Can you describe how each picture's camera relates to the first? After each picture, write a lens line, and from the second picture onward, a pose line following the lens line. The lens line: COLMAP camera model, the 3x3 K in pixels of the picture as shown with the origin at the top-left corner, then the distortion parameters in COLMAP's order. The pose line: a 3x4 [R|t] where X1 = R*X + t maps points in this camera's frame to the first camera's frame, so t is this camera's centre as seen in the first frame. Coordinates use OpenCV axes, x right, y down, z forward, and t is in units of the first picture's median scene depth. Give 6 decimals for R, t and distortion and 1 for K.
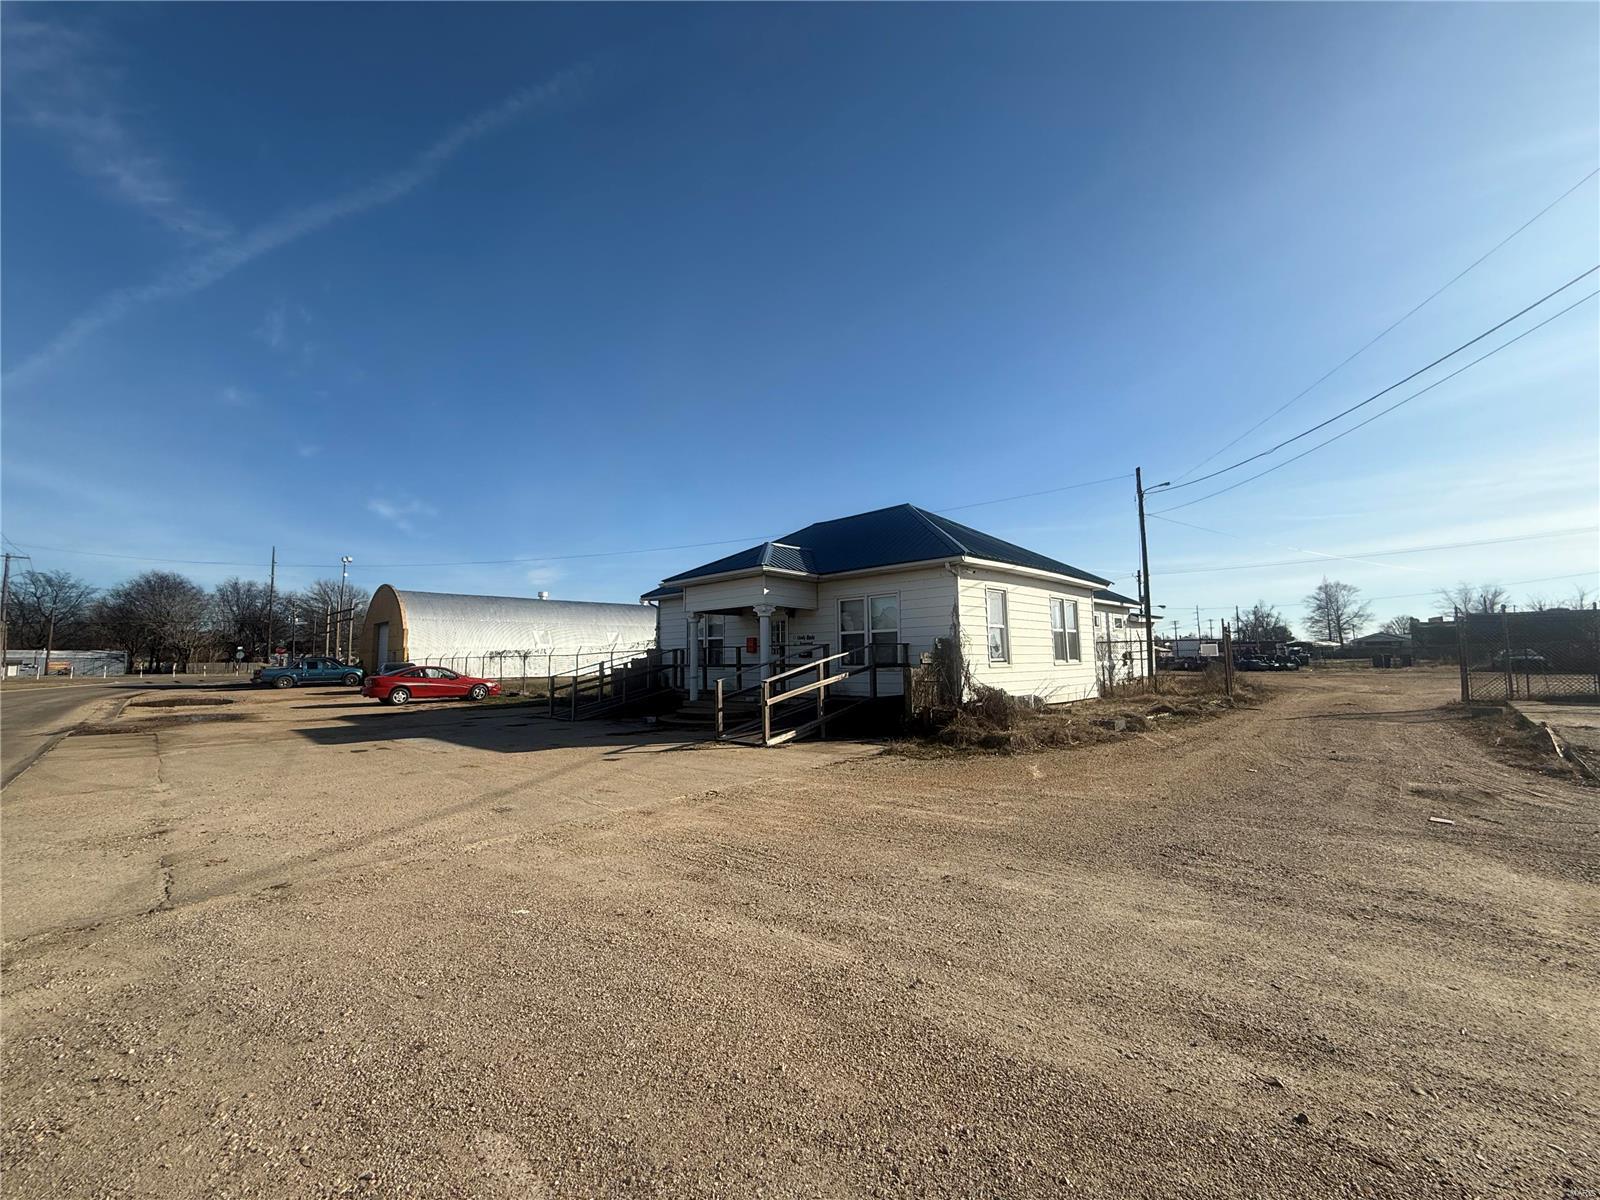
lens RADIAL K [[635.6, 0, 792.0], [0, 635.6, 596.3], [0, 0, 1]] dist [-0.000145, -0.000150]
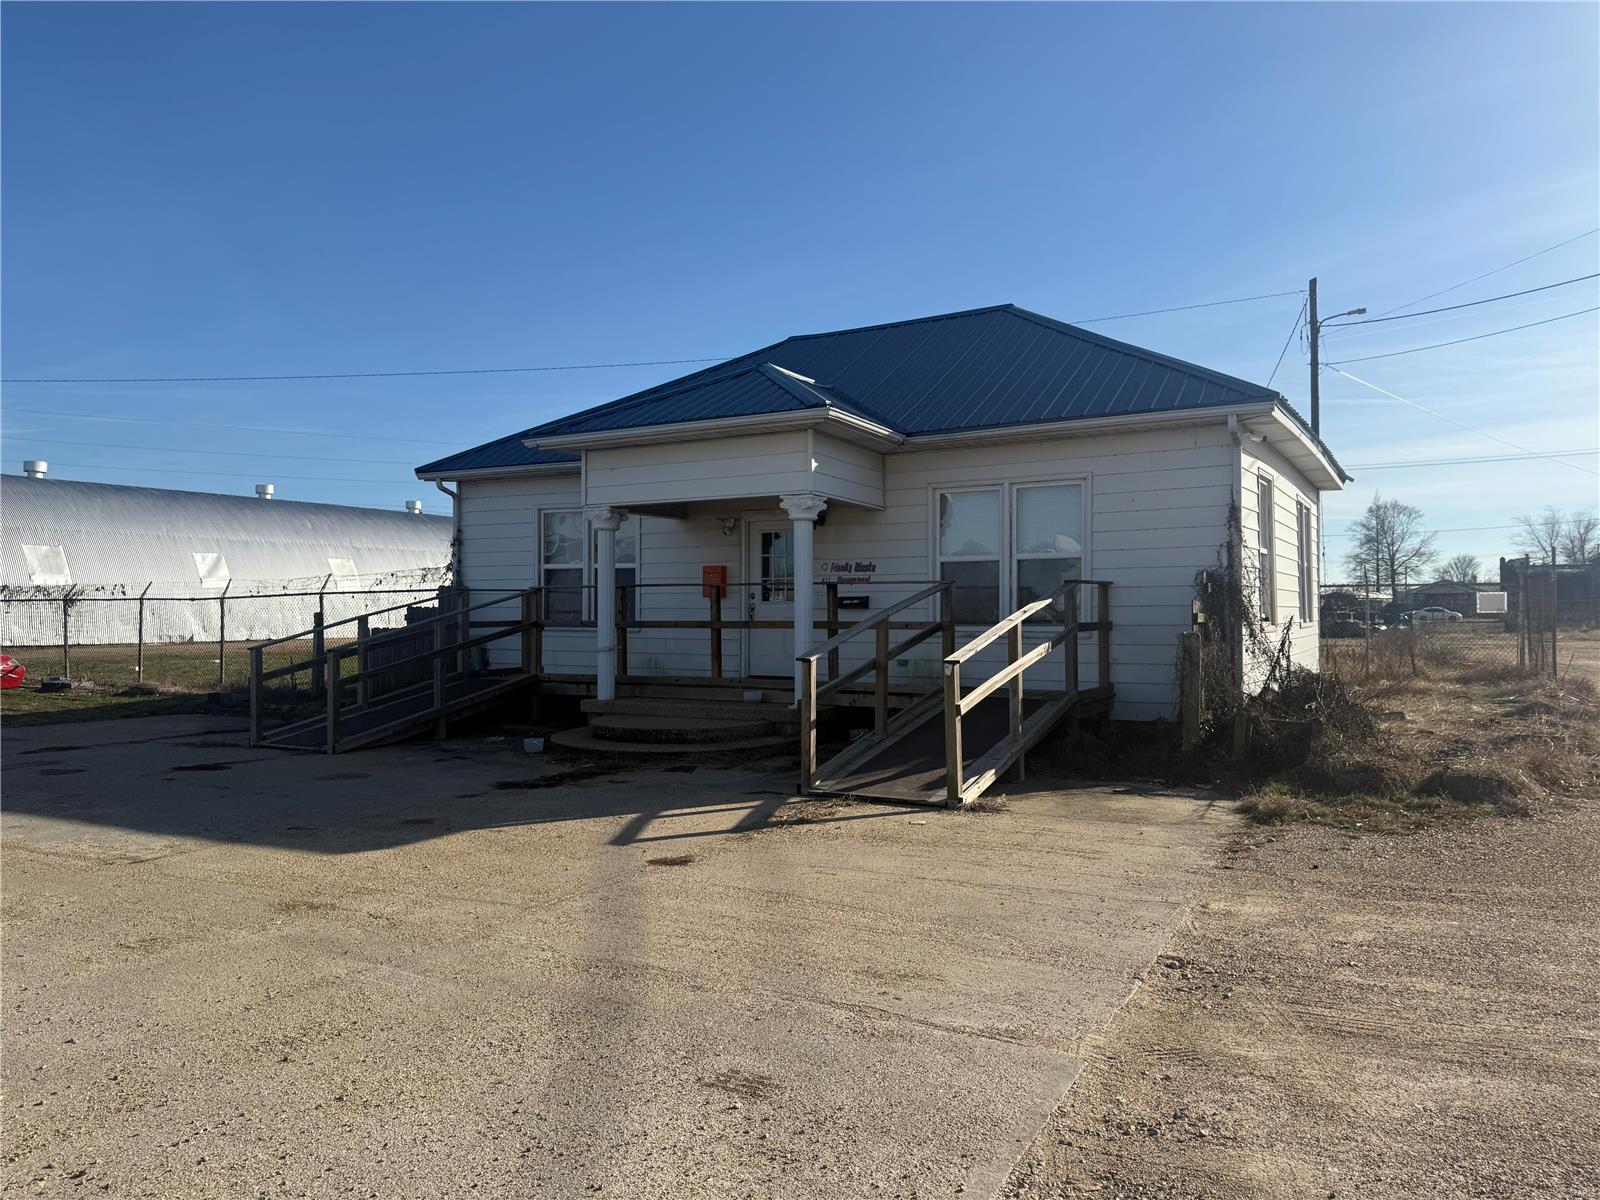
lens RADIAL K [[1111.3, 0, 800.0], [0, 1111.3, 600.0], [0, 0, 1]] dist [0.118829, -0.166319]
pose [[0.964299, 0.011351, 0.264571, -0.250568], [-0.034246, 0.996037, 0.082084, 0.022729], [-0.262591, -0.088214, 0.960866, 0.207174]]
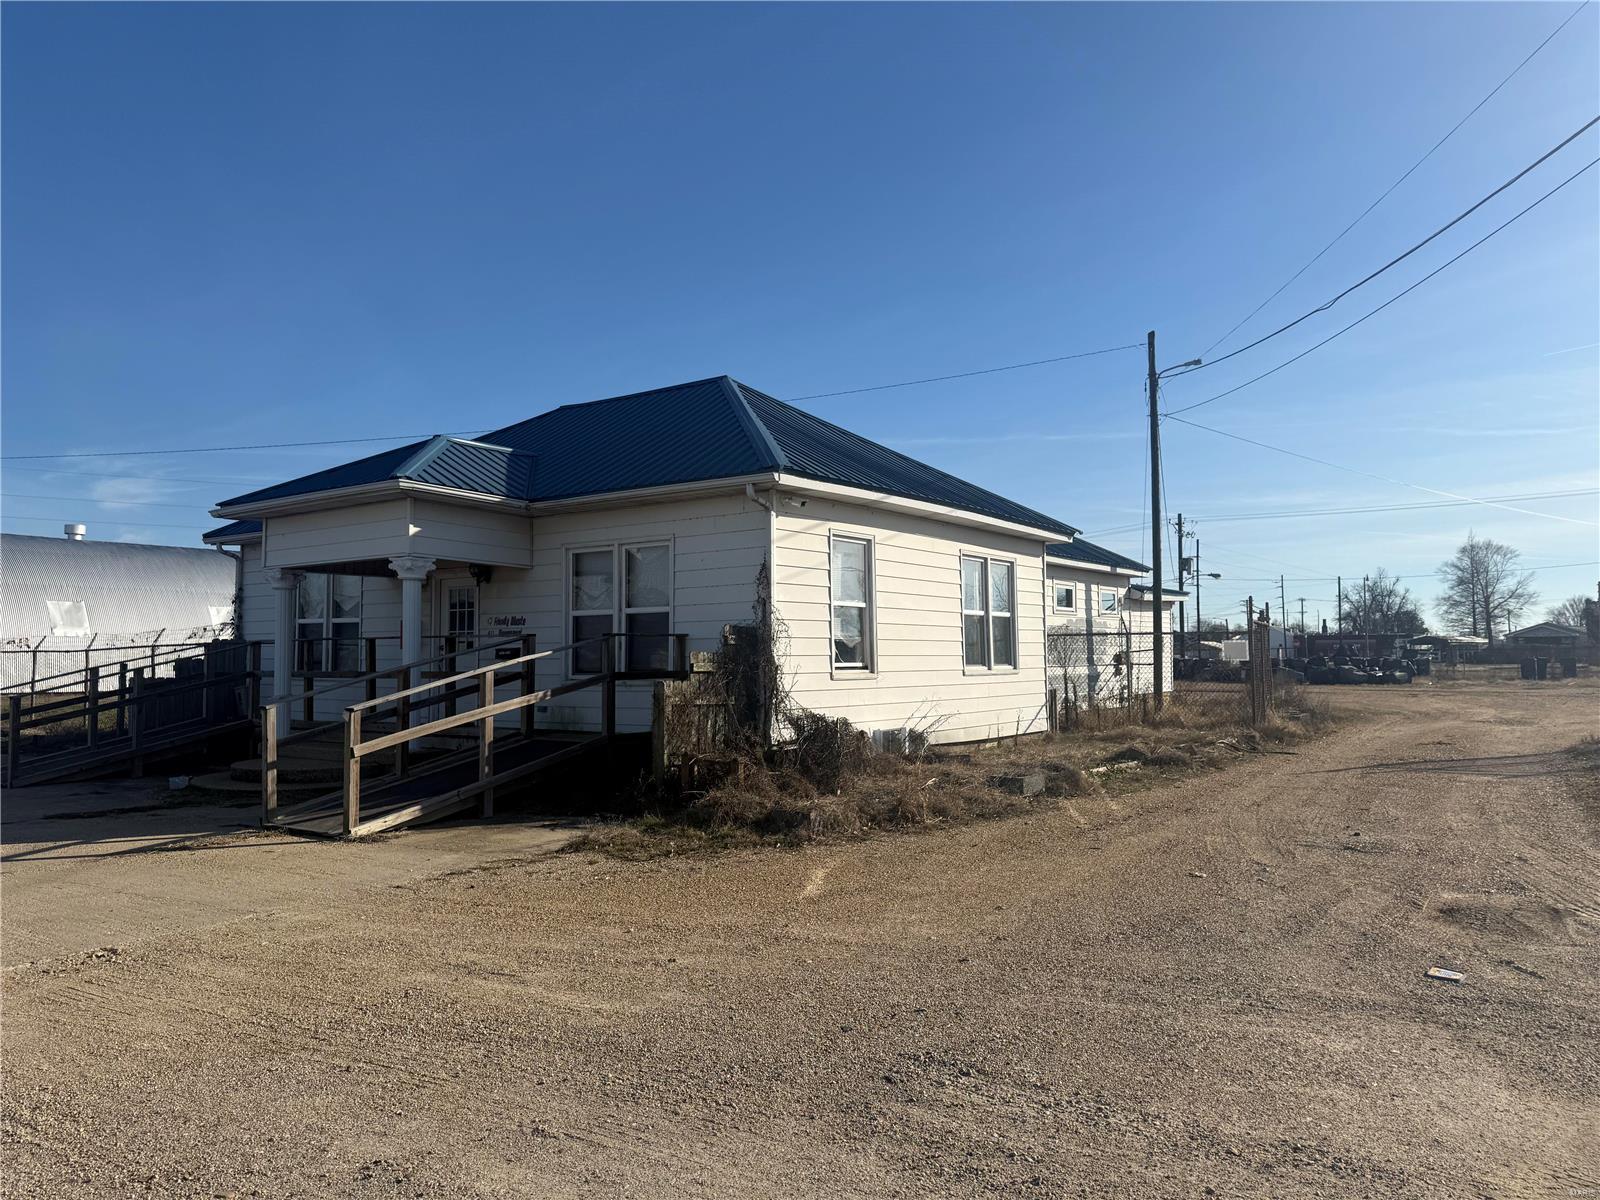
lens RADIAL K [[1111.3, 0, 800.0], [0, 1111.3, 600.0], [0, 0, 1]] dist [0.118829, -0.166319]
pose [[0.987290, 0.014120, 0.158302, 0.117323], [-0.021440, 0.998774, 0.044627, 0.001138], [-0.157478, -0.047454, 0.986382, 0.054132]]
